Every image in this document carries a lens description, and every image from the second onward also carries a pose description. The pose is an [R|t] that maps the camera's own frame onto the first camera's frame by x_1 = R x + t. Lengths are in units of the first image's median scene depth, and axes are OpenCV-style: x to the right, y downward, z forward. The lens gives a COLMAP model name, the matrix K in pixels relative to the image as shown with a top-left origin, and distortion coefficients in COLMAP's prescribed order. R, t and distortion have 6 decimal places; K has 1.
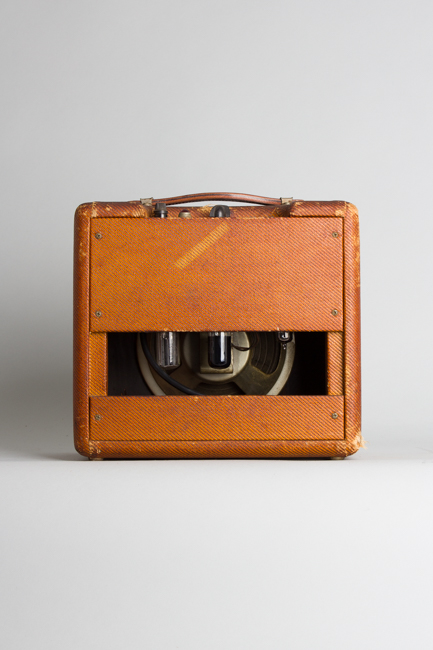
lens RADIAL K [[1181.1, 0, 218.1], [0, 1181.1, 320.9], [0, 0, 1]] dist [0.152016, 0.000000]
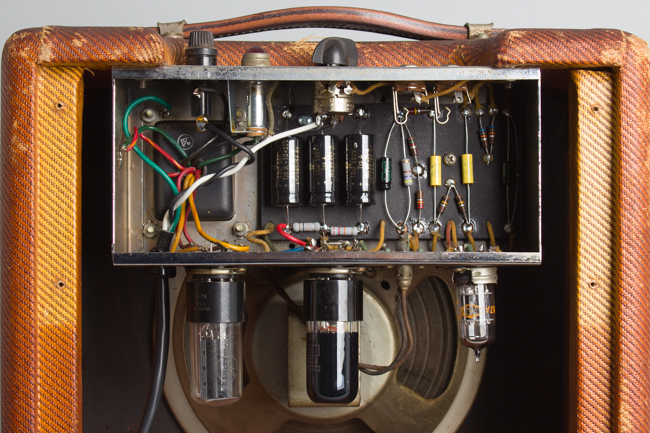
lens RADIAL K [[1181.1, 0, 324.8], [0, 1181.1, 221.7], [0, 0, 1]] dist [0.152016, 0.000000]
pose [[0.998933, 0.002951, 0.046094, -0.022871], [-0.005136, 0.998864, 0.047367, -0.050118], [-0.045902, -0.047553, 0.997813, 0.553488]]
